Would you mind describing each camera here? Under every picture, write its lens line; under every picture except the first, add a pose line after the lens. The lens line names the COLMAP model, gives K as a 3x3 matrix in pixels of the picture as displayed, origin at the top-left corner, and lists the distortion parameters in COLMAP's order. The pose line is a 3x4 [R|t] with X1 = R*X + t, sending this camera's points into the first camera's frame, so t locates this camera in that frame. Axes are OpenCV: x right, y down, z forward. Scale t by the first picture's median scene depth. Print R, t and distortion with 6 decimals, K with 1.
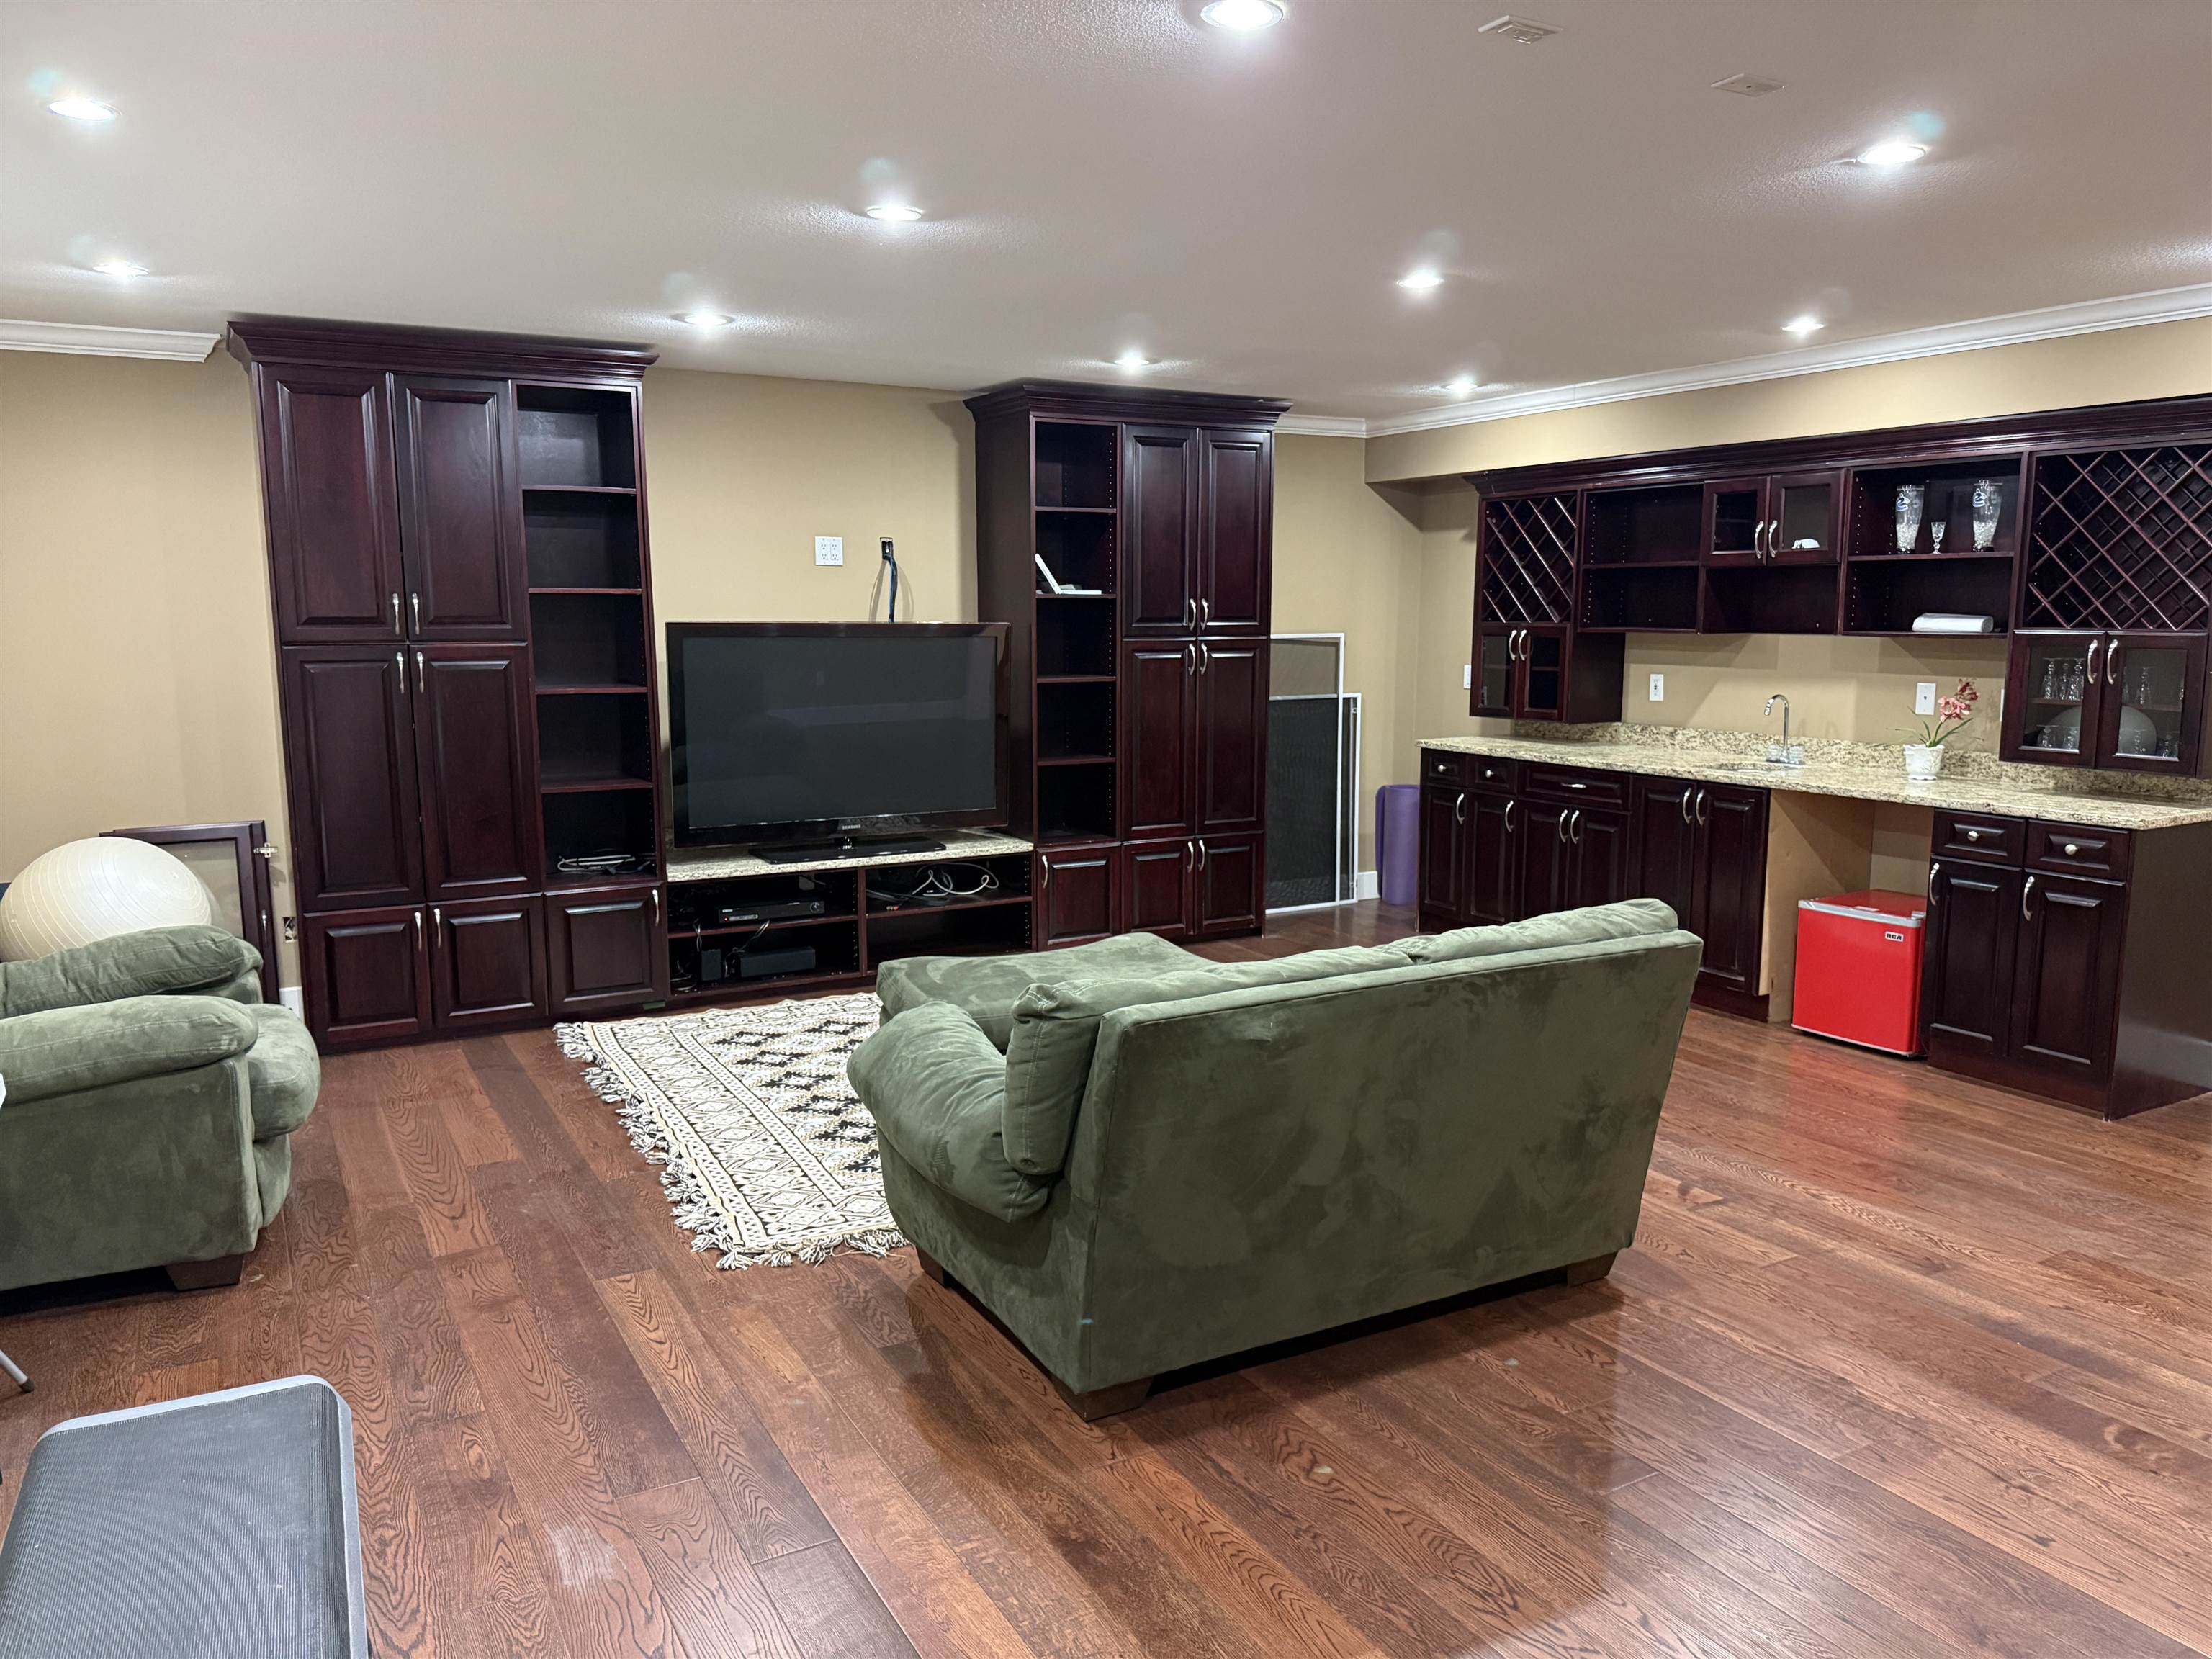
lens RADIAL K [[1566.6, 0, 1113.4], [0, 1566.6, 824.8], [0, 0, 1]] dist [0.060716, -0.047870]
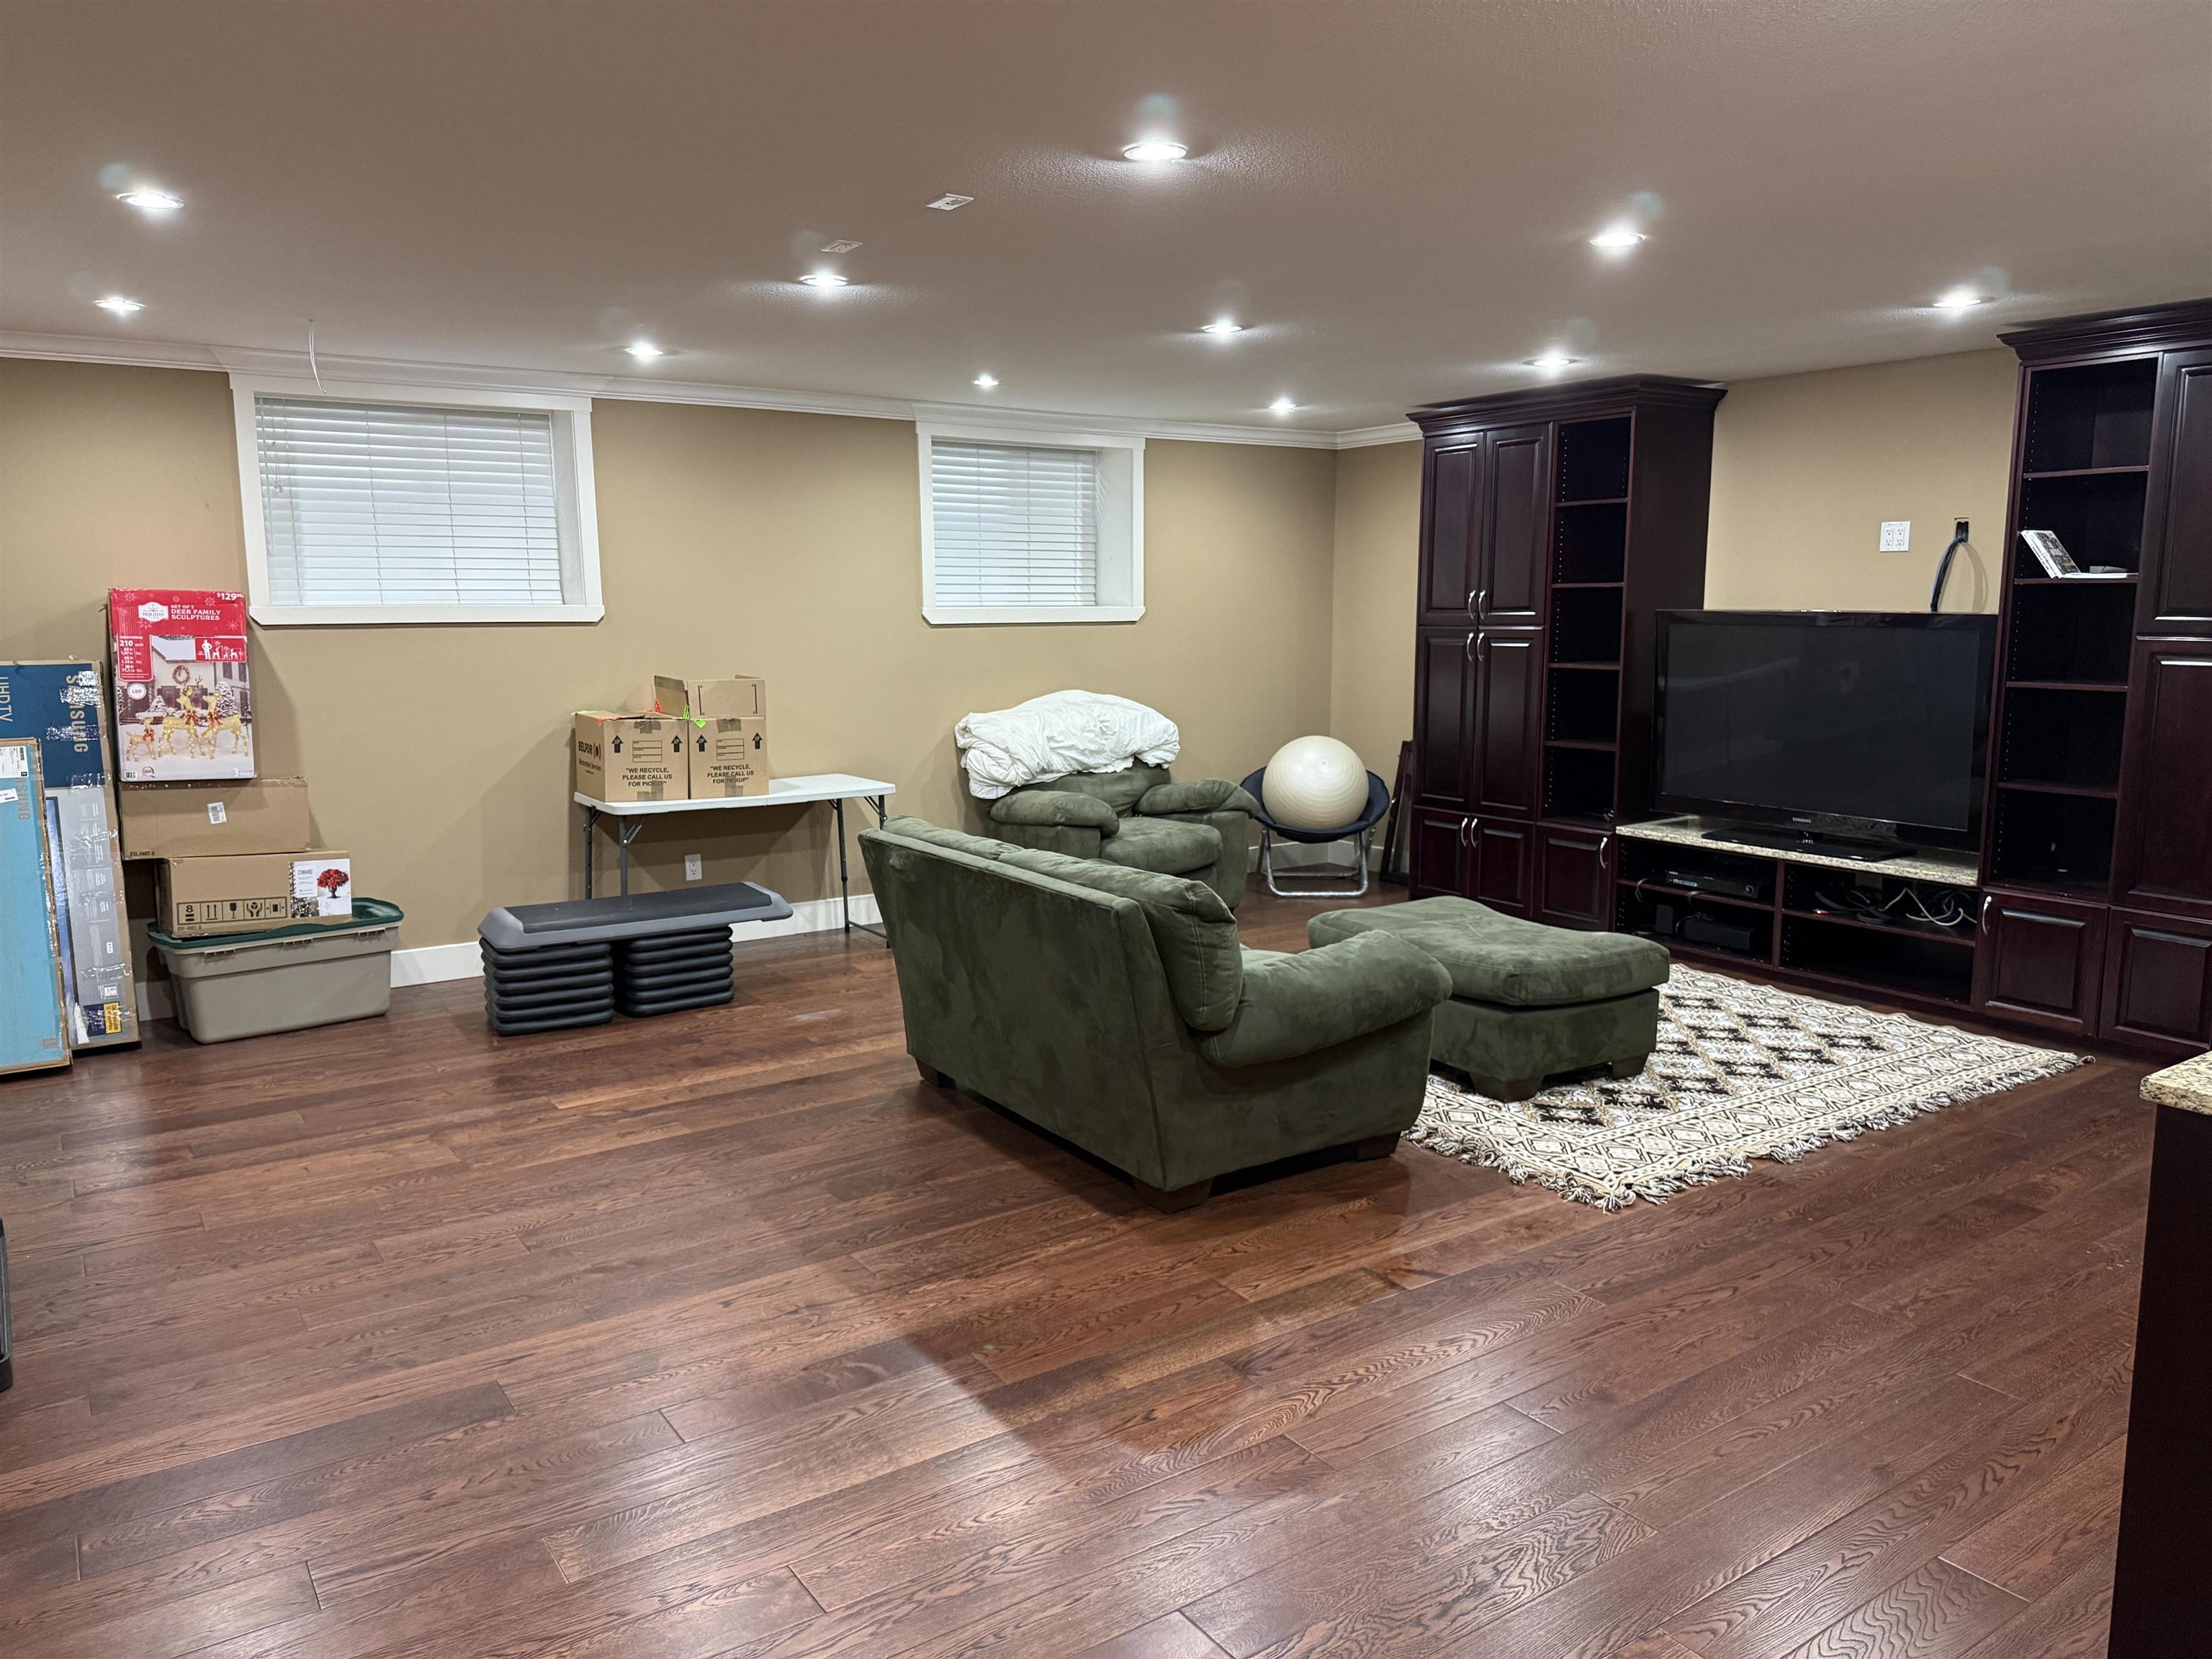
lens RADIAL K [[1566.6, 0, 1115.1], [0, 1566.6, 834.6], [0, 0, 1]] dist [0.060716, -0.047870]
pose [[0.069710, 0.143622, -0.987174, 0.810012], [-0.138440, 0.981399, 0.133006, -0.064371], [0.987914, 0.127393, 0.088296, 0.509827]]
